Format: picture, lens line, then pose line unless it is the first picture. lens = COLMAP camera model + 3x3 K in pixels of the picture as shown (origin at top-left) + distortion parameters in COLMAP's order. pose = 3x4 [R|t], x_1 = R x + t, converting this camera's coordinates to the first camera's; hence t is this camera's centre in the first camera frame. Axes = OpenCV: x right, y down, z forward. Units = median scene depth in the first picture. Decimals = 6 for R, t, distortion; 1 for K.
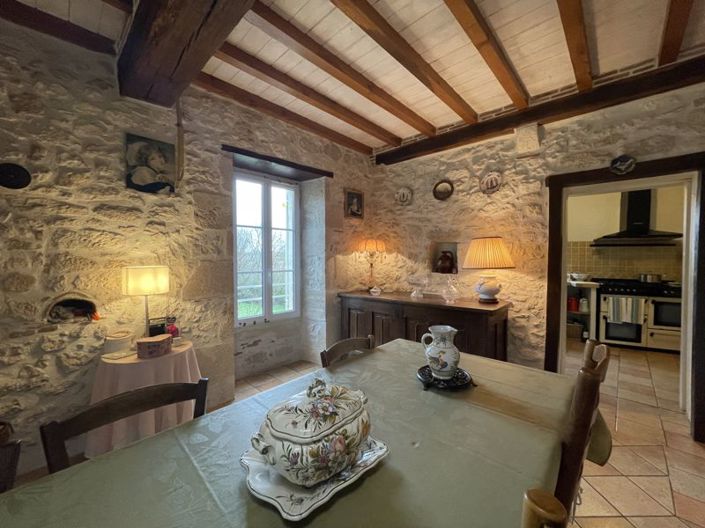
lens RADIAL K [[283.7, 0, 354.1], [0, 283.7, 262.7], [0, 0, 1]] dist [-0.001262, -0.000077]
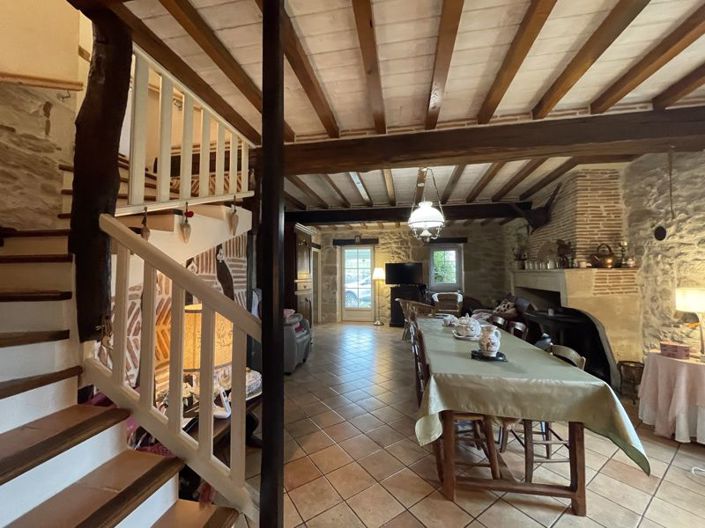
lens RADIAL K [[283.7, 0, 352.2], [0, 283.7, 262.0], [0, 0, 1]] dist [-0.001262, -0.000077]
pose [[-0.829734, -0.029391, -0.557385, 0.660821], [-0.011205, 0.999288, -0.036013, -0.021213], [0.558047, -0.023636, -0.829472, 0.672676]]
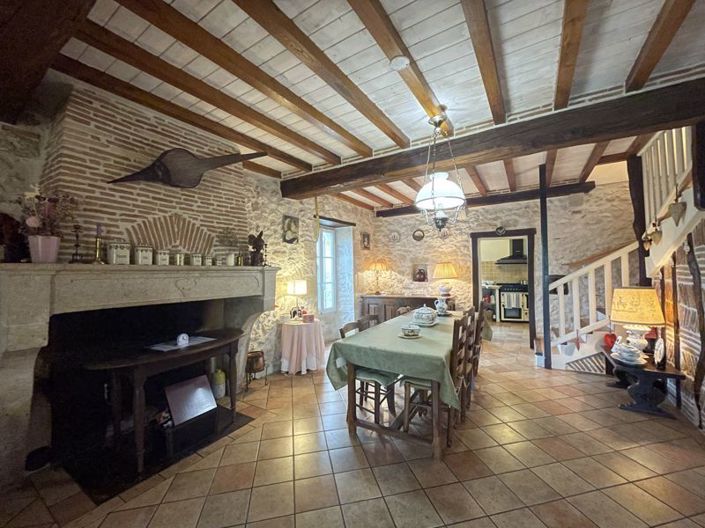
lens RADIAL K [[283.7, 0, 351.4], [0, 283.7, 261.5], [0, 0, 1]] dist [-0.001262, -0.000077]
pose [[0.980404, -0.010211, 0.196732, -0.431489], [0.020668, 0.998476, -0.051170, -0.006602], [-0.195910, 0.054234, 0.979121, -0.628568]]
